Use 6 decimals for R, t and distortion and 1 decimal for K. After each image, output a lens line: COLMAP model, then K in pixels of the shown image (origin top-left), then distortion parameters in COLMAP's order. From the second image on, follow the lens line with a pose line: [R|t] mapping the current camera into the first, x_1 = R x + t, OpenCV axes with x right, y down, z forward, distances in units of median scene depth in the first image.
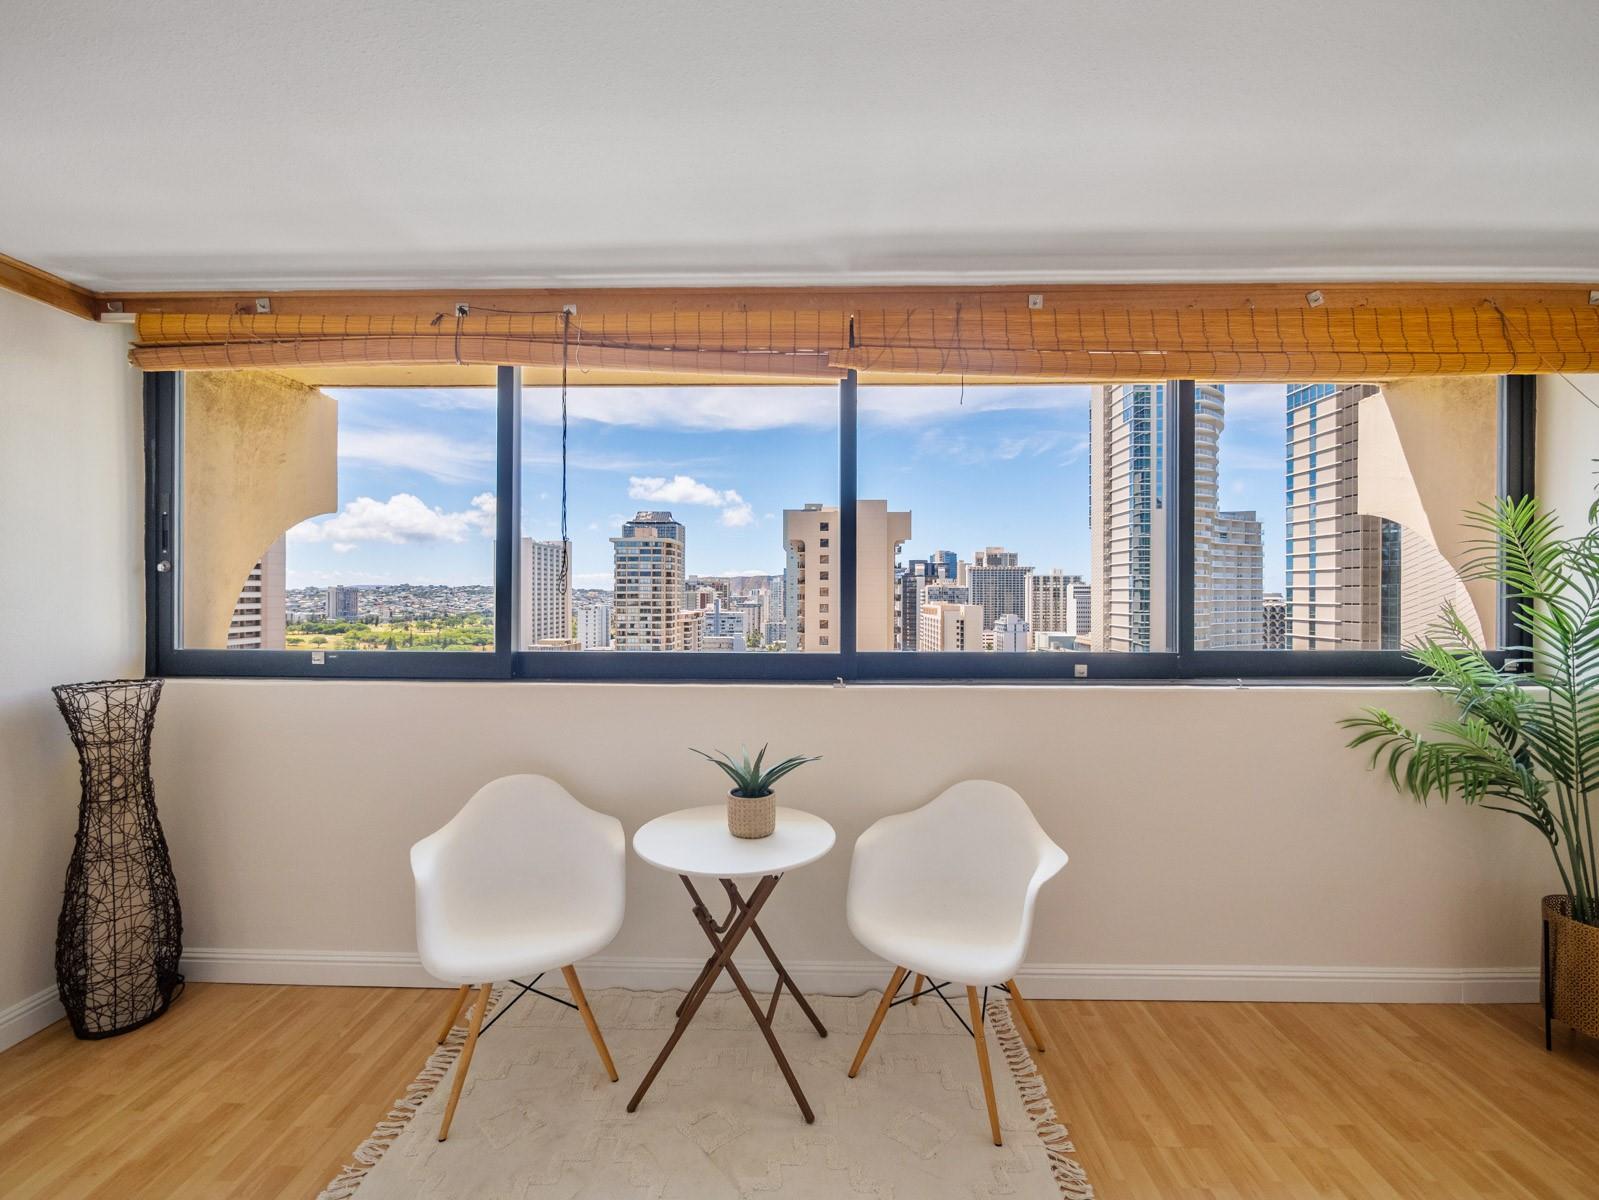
lens RADIAL K [[676.3, 0, 800.2], [0, 676.3, 596.9], [0, 0, 1]] dist [-0.006443, 0.000450]
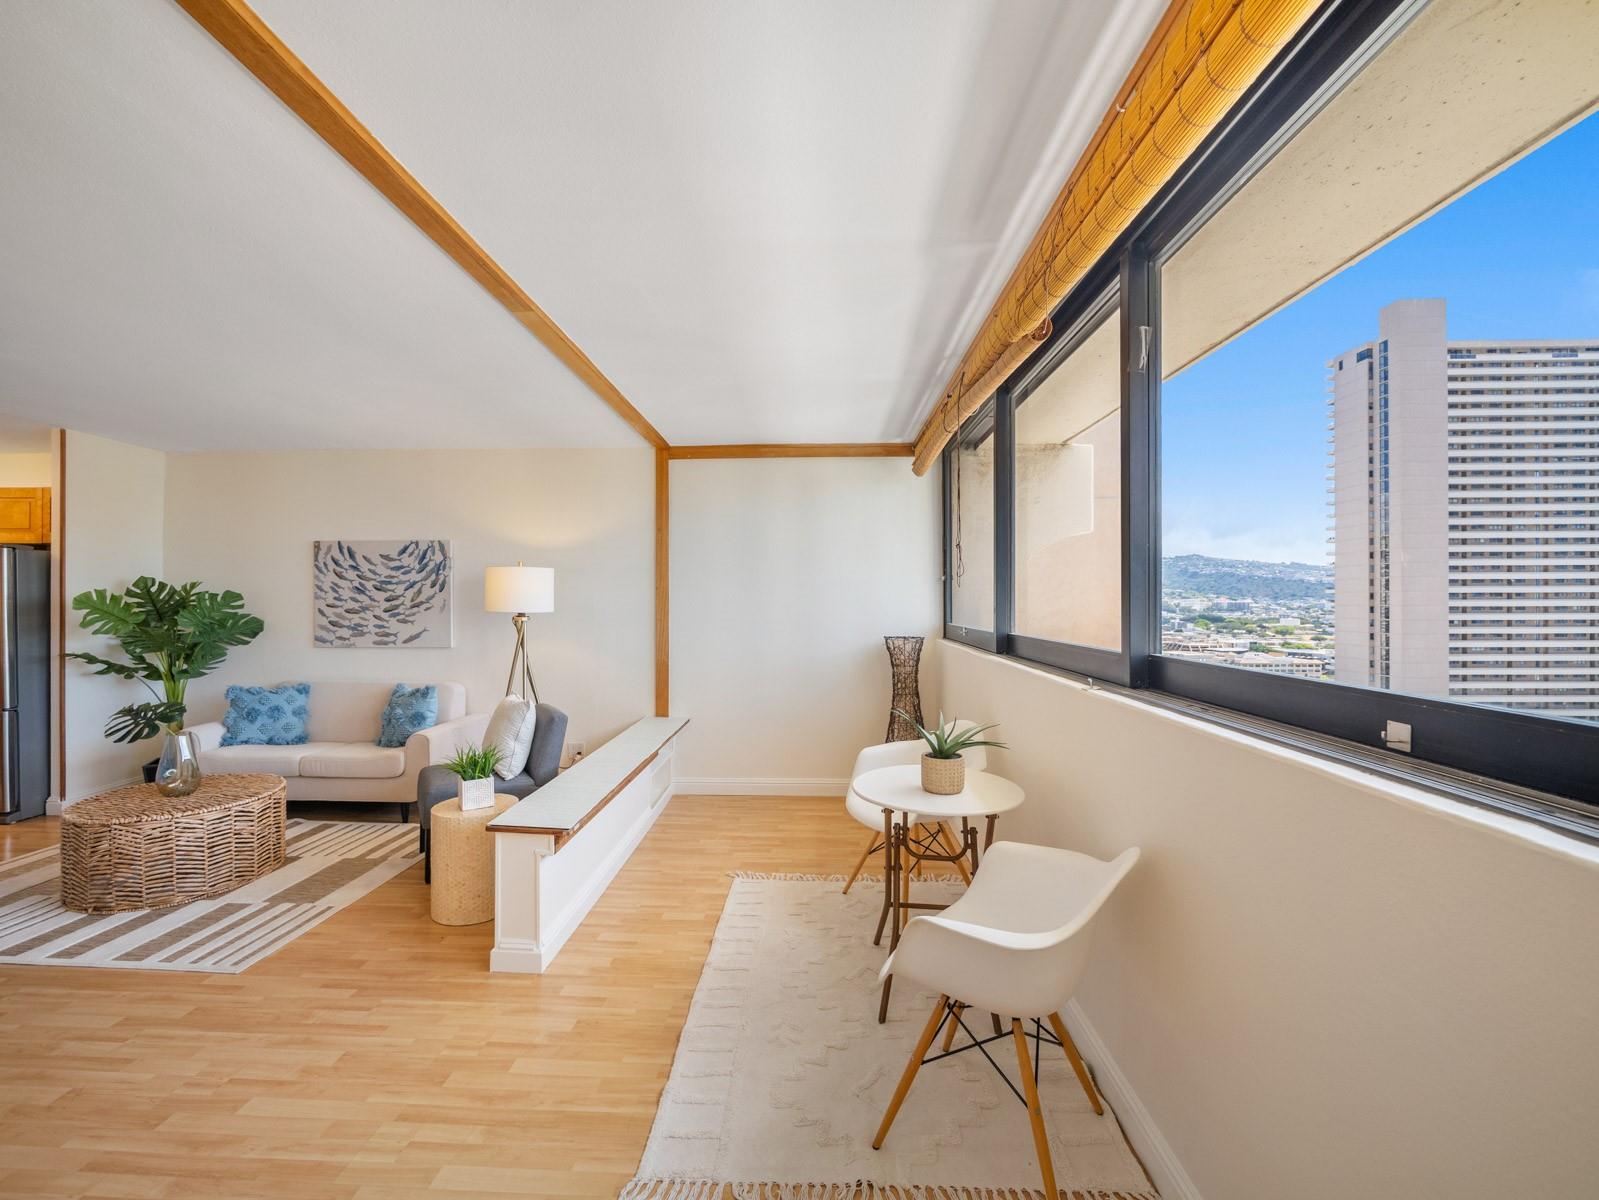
lens RADIAL K [[667.6, 0, 796.1], [0, 667.6, 600.1], [0, 0, 1]] dist [-0.003056, -0.000370]
pose [[-0.009977, -0.005720, -0.999934, 0.873770], [-0.003720, 0.999977, -0.005683, 0.027544], [0.999943, 0.003663, -0.009998, 0.619966]]
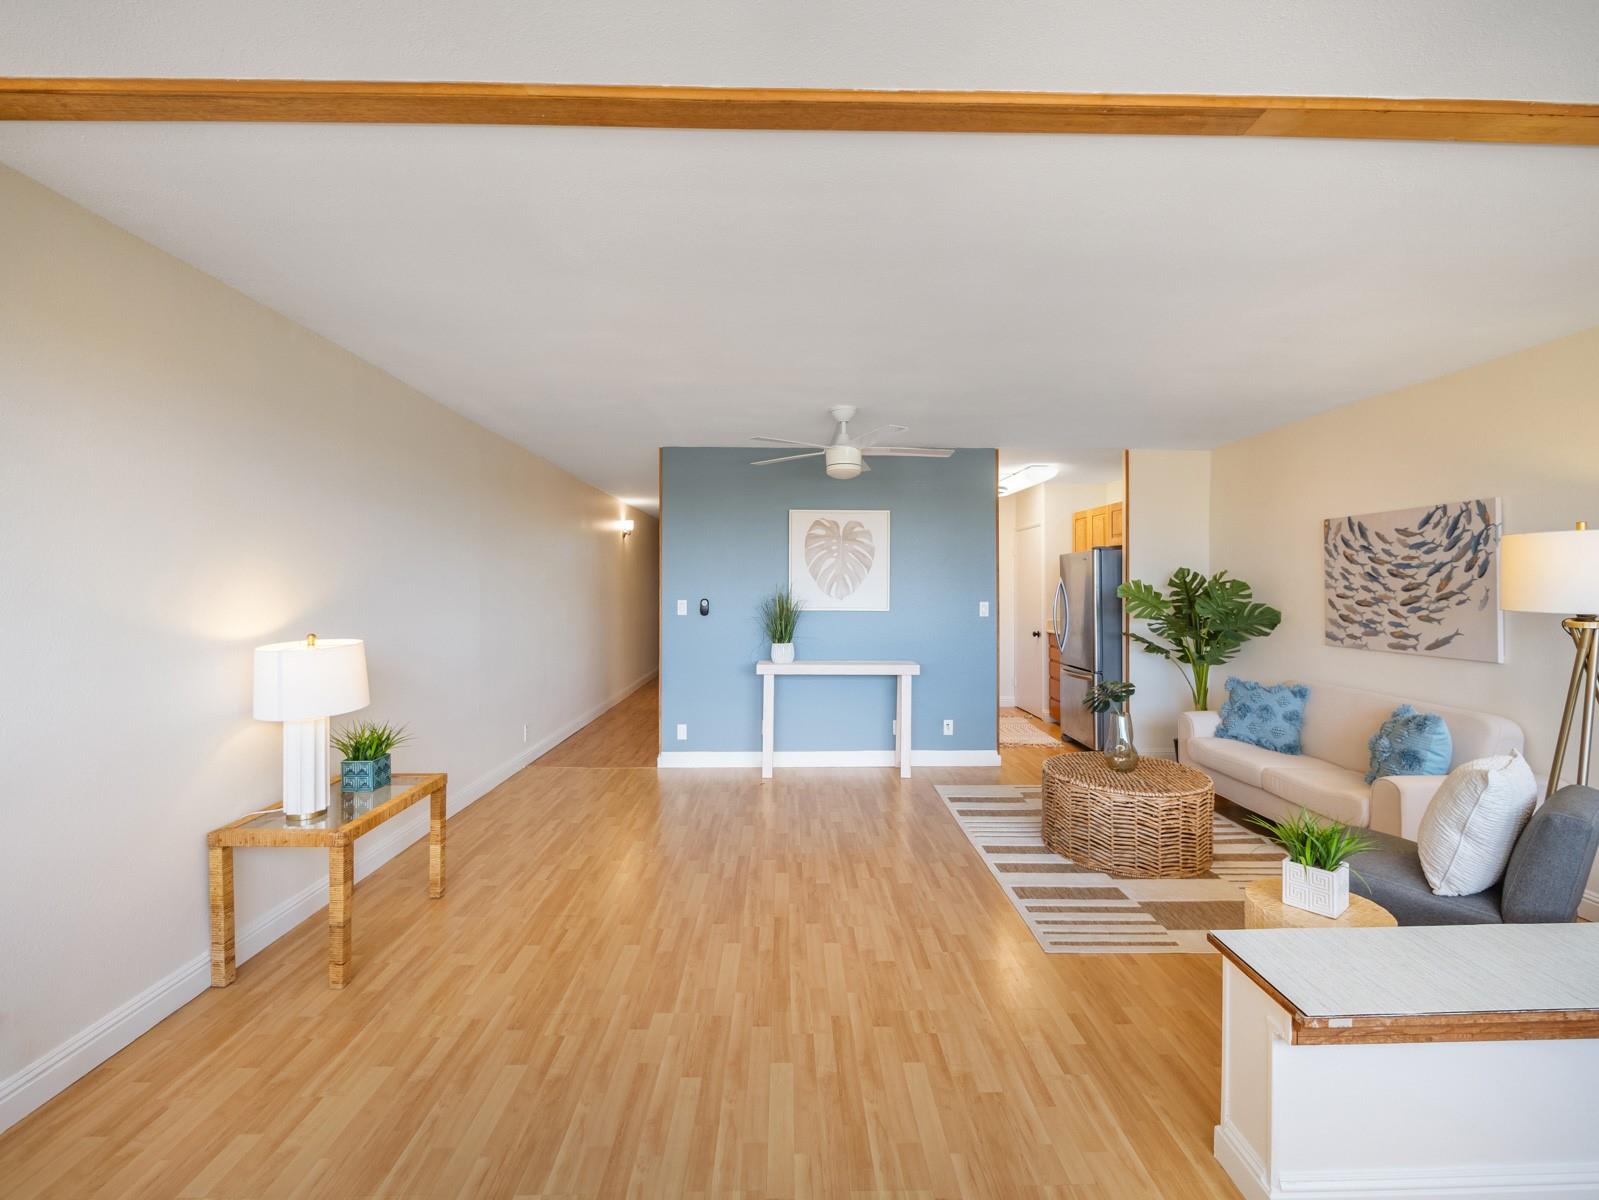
lens RADIAL K [[676.3, 0, 798.7], [0, 676.3, 585.4], [0, 0, 1]] dist [-0.006979, 0.000679]
pose [[-0.998782, -0.004864, -0.049103, 0.337546], [-0.004883, 0.999988, 0.000281, 0.018195], [0.049101, 0.000520, -0.998794, 0.791727]]
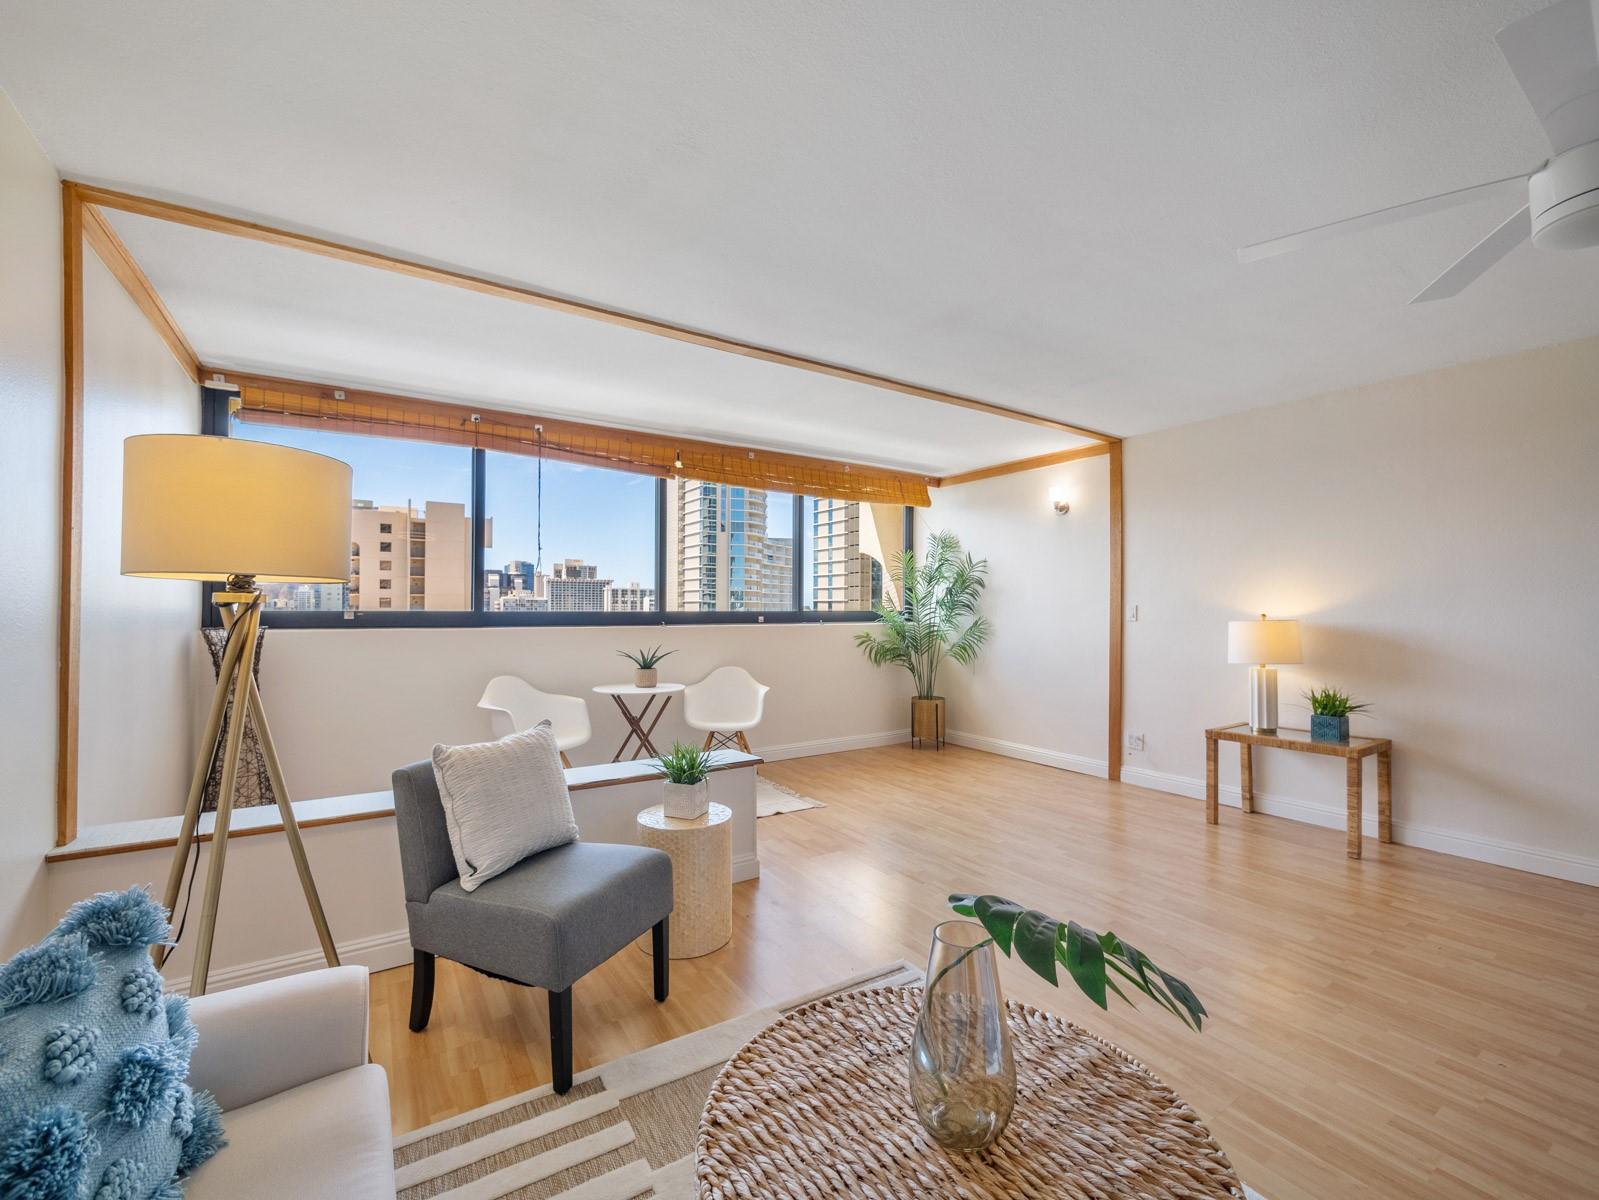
lens RADIAL K [[674.4, 0, 800.1], [0, 674.4, 602.4], [0, 0, 1]] dist [-0.011635, 0.000209]
pose [[0.821695, 0.005323, 0.569903, -0.740839], [0.000732, 0.999946, -0.010395, 0.080058], [-0.569928, 0.008959, 0.821646, -0.885773]]
